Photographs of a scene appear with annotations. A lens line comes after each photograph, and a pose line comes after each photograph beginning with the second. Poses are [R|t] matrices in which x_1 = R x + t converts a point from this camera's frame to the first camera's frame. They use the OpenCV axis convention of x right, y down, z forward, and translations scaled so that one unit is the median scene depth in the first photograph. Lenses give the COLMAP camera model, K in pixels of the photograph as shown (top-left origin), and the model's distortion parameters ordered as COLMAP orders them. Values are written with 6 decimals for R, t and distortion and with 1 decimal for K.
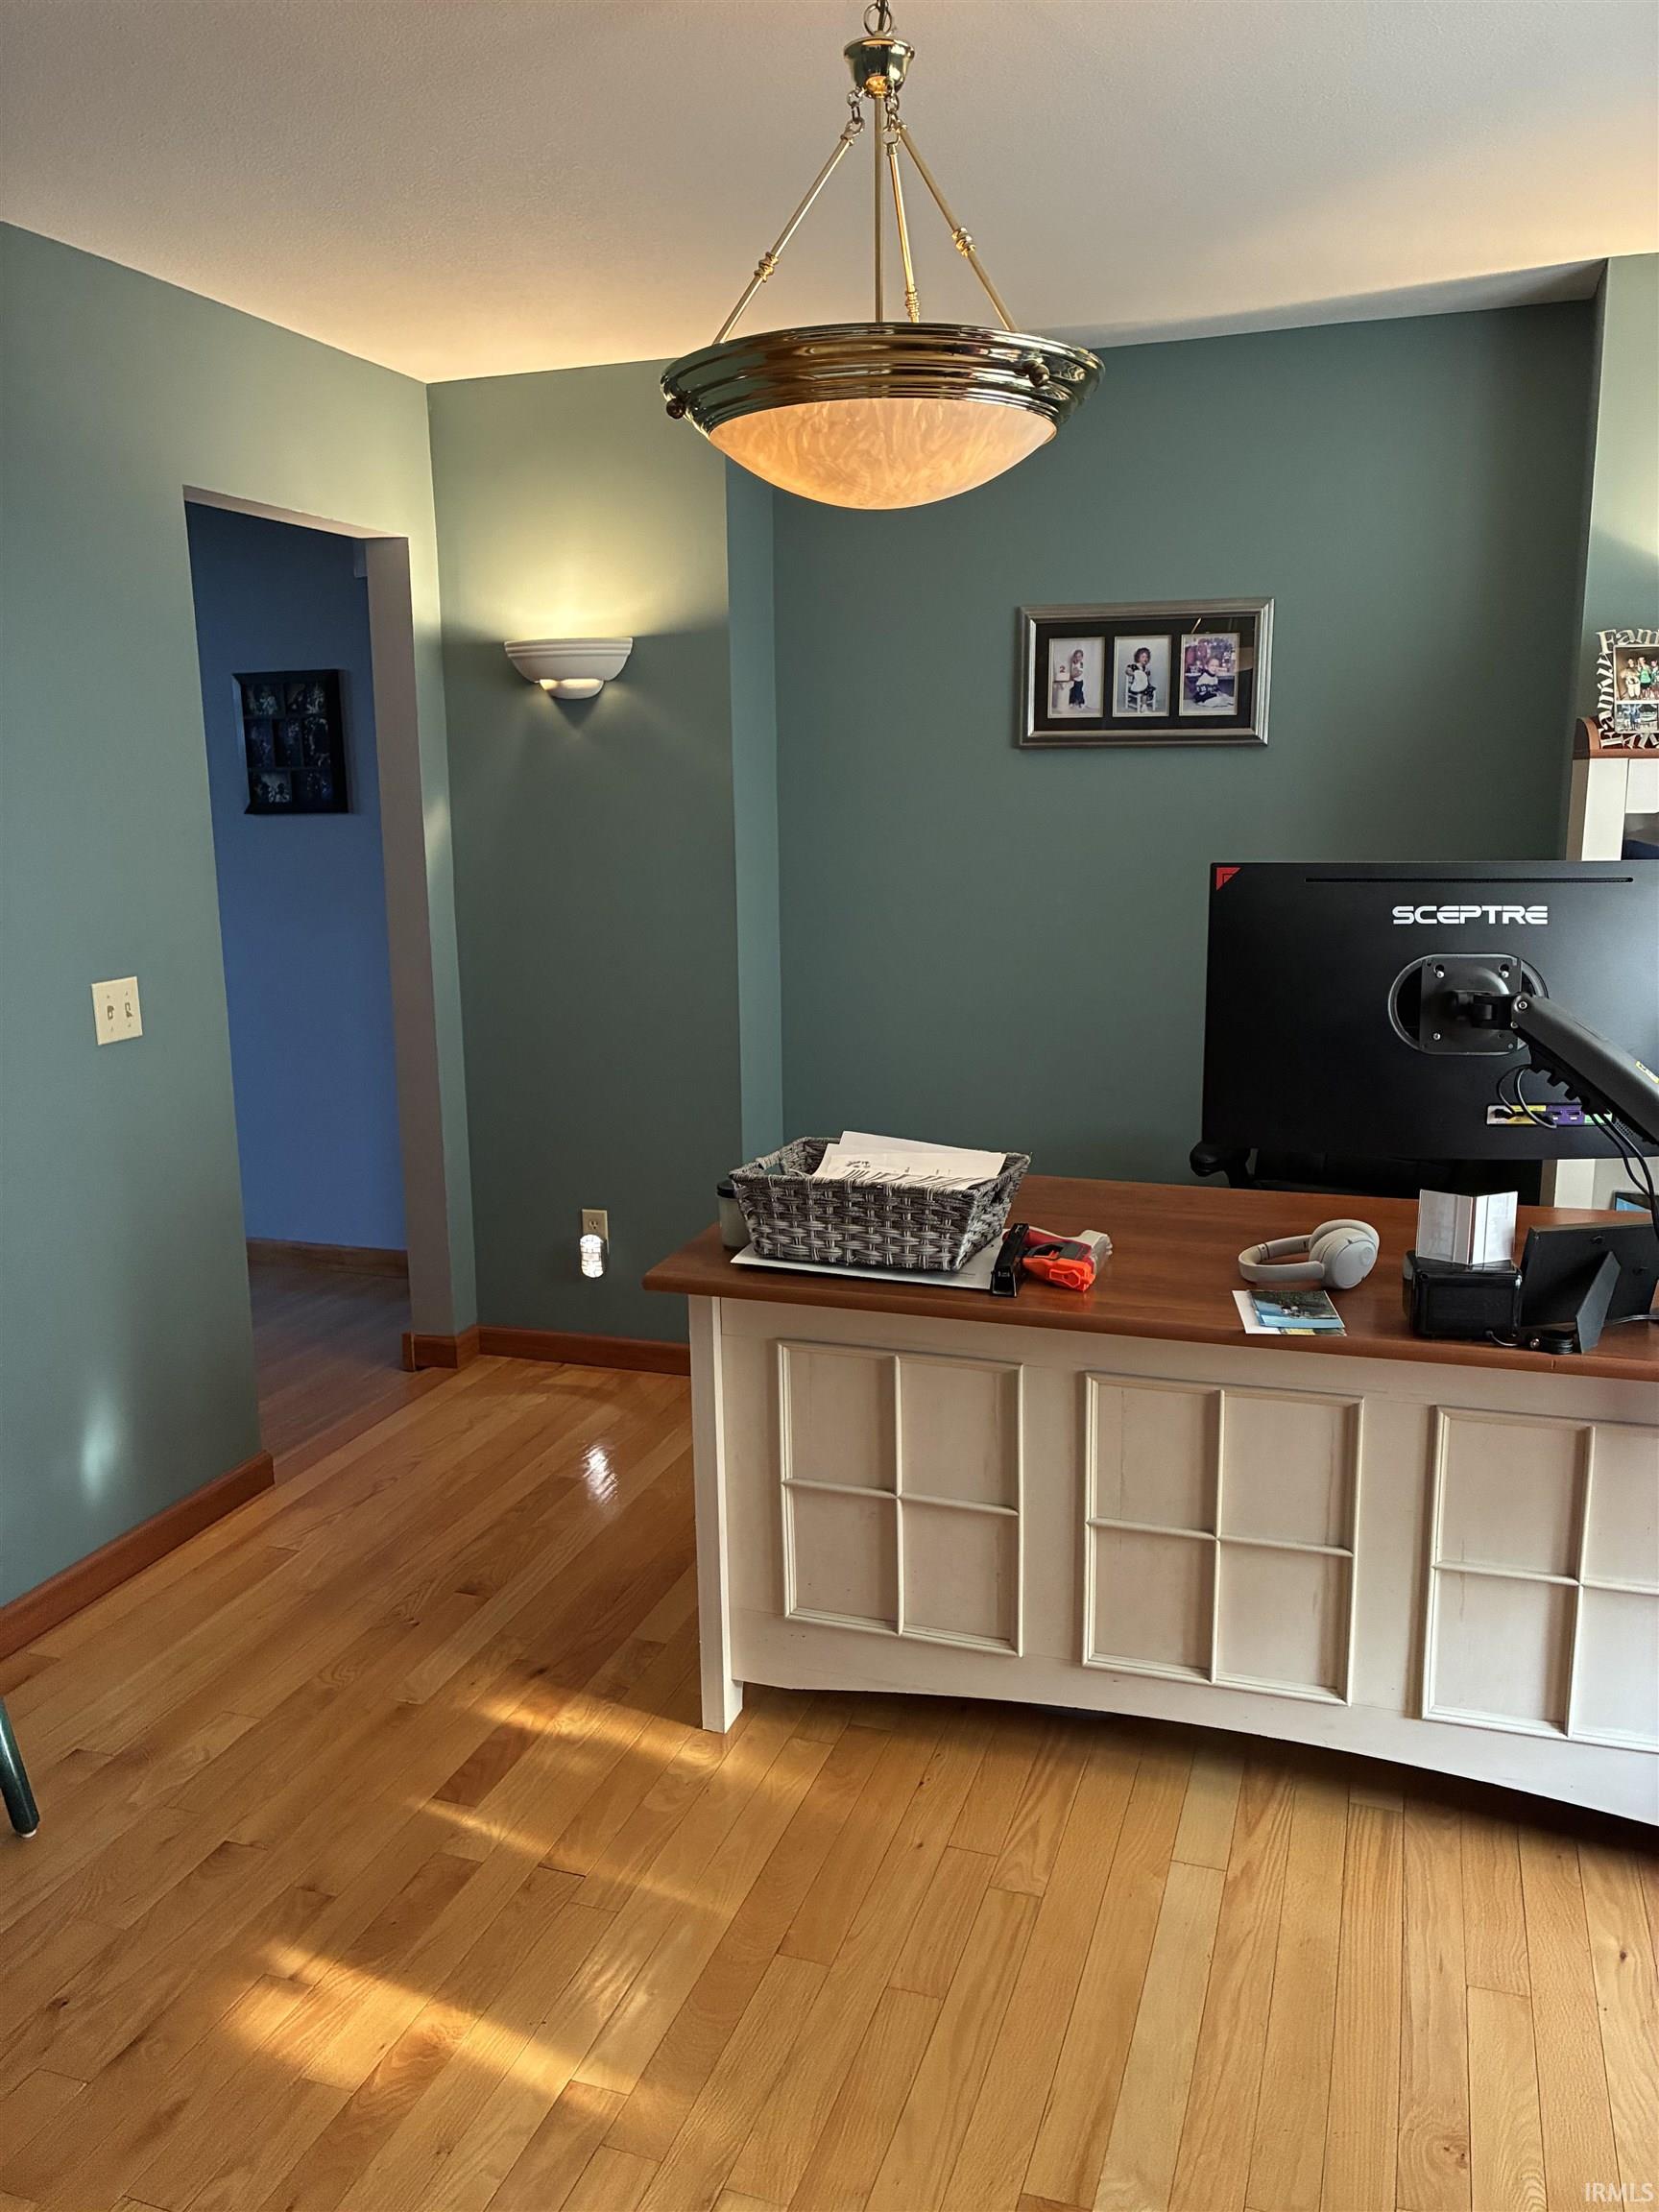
lens RADIAL K [[1684.0, 0, 836.9], [0, 1684.0, 1097.8], [0, 0, 1]] dist [0.021524, -0.009770]
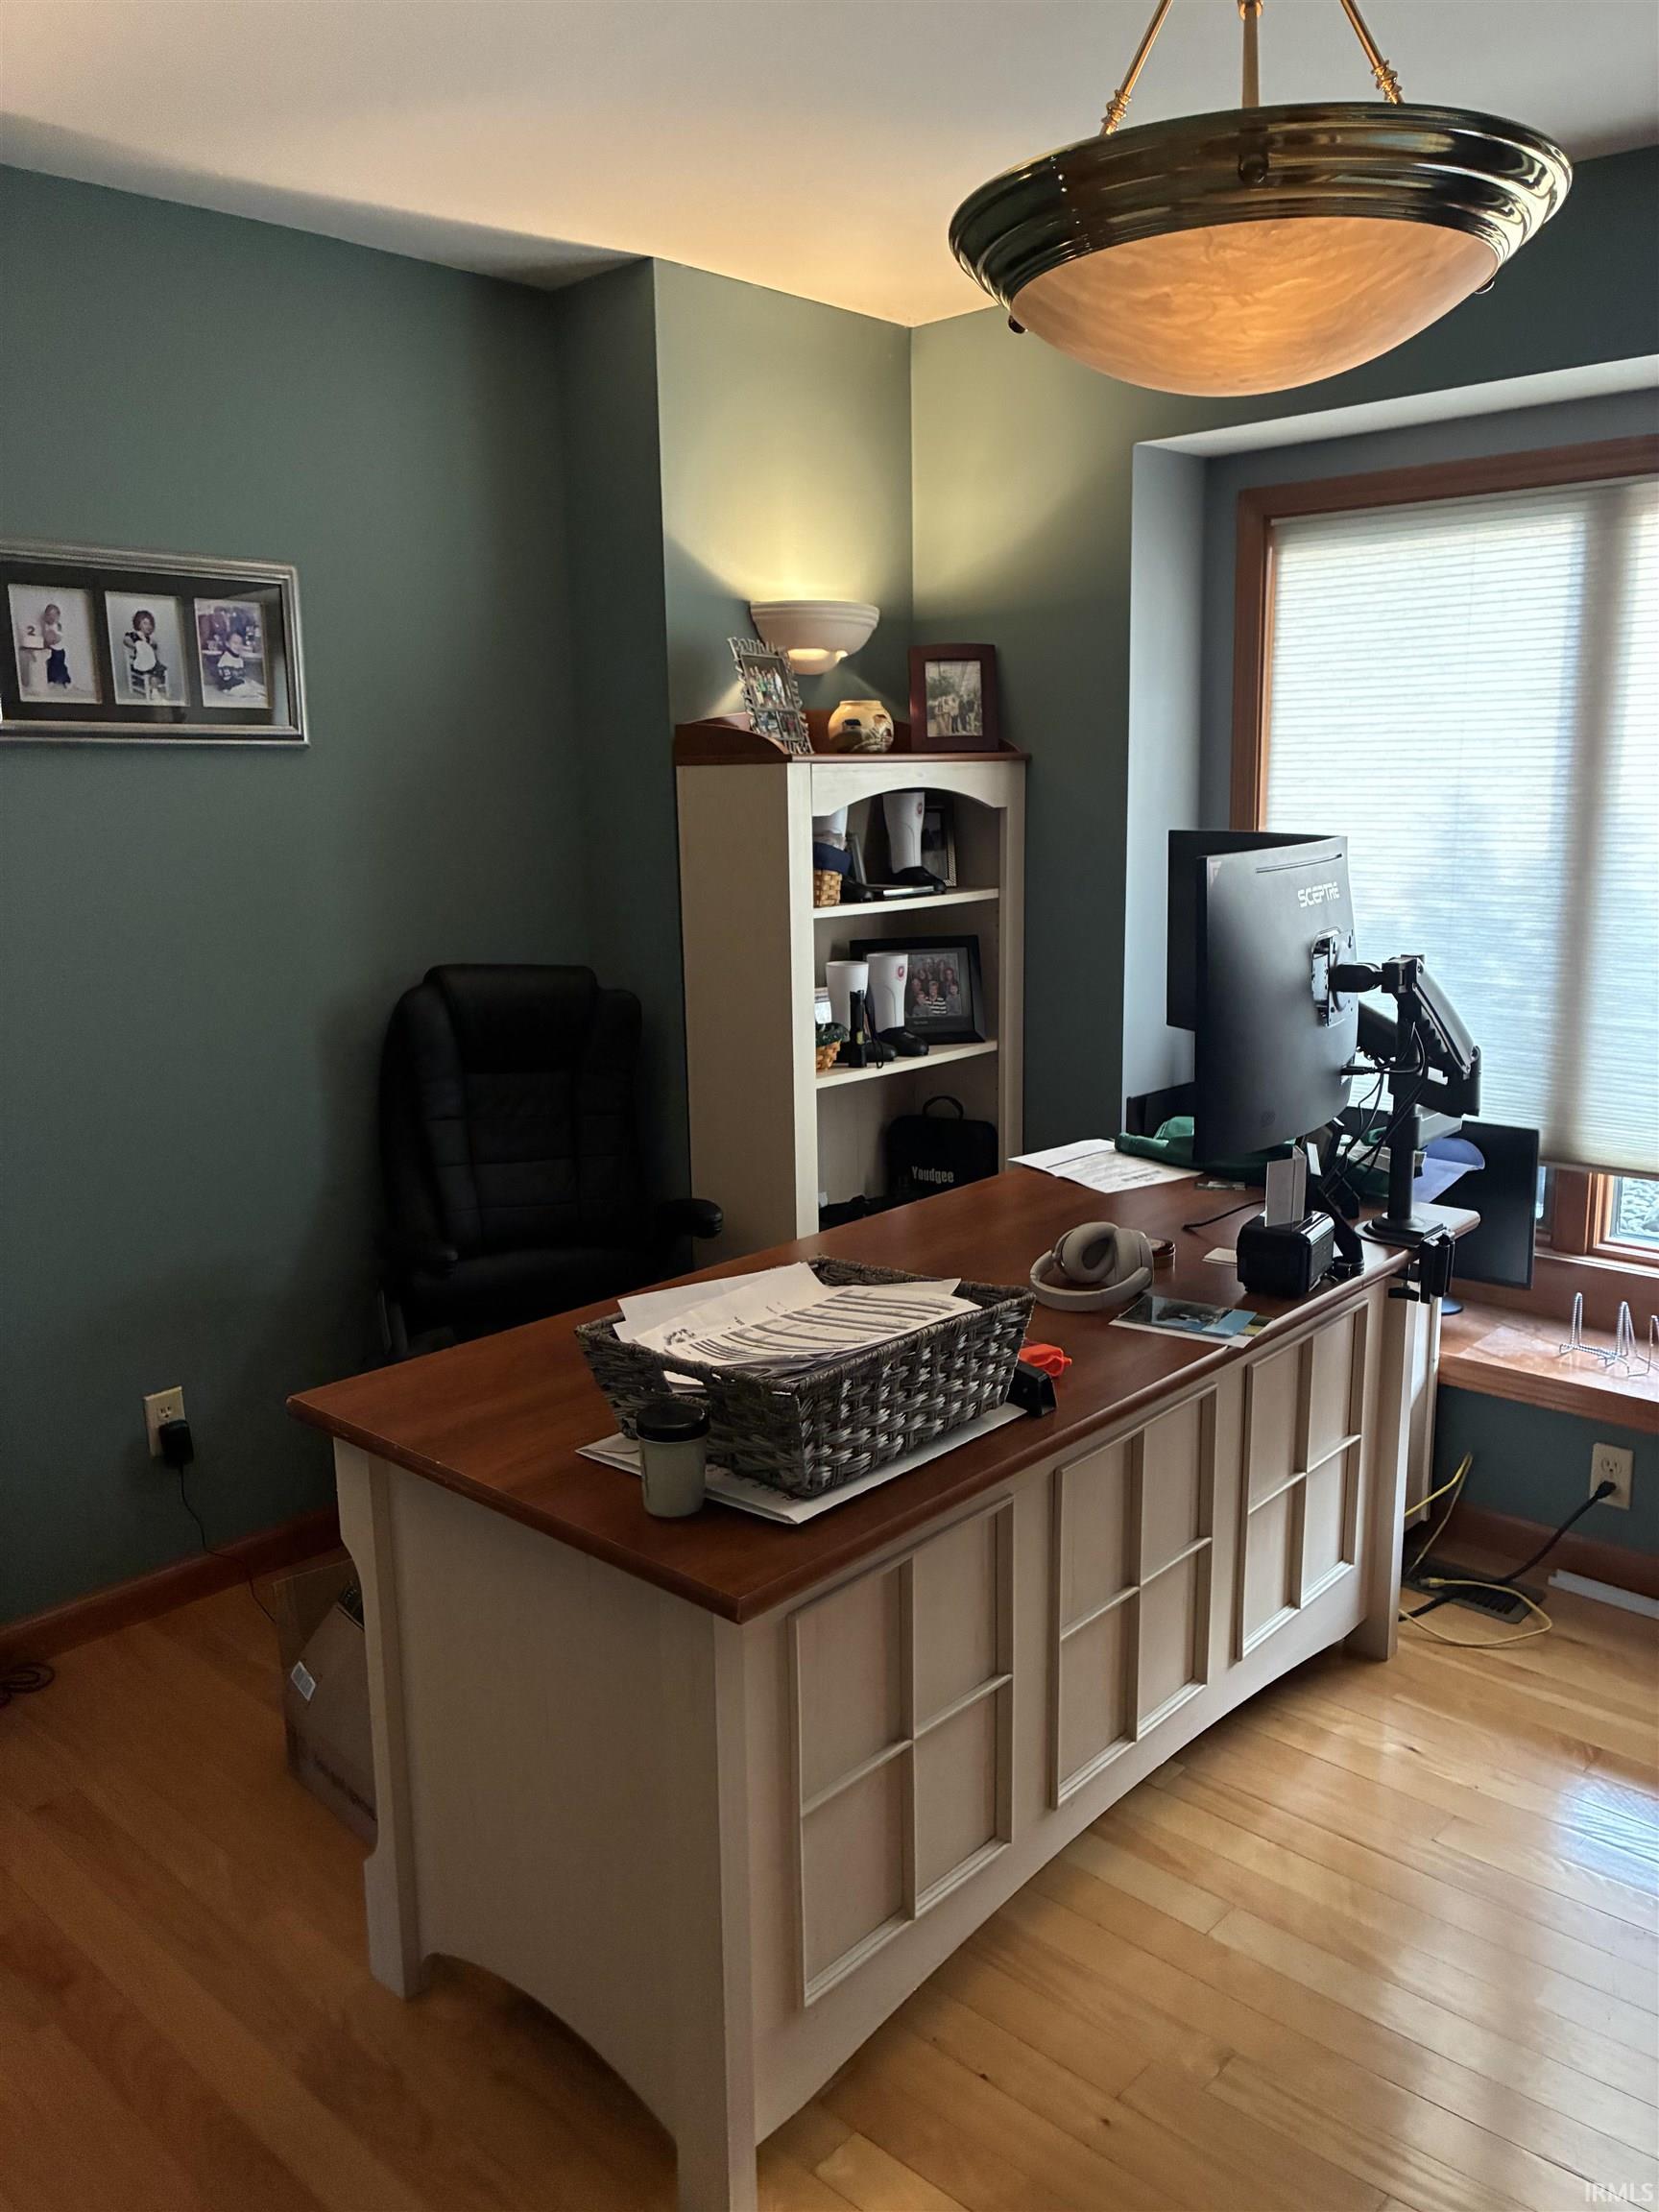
lens RADIAL K [[1684.0, 0, 832.6], [0, 1684.0, 1115.8], [0, 0, 1]] dist [0.021524, -0.009770]
pose [[0.402073, -0.178780, 0.897984, -0.394906], [0.186557, 0.976174, 0.110816, -0.079641], [-0.896401, 0.122970, 0.425846, 0.451101]]
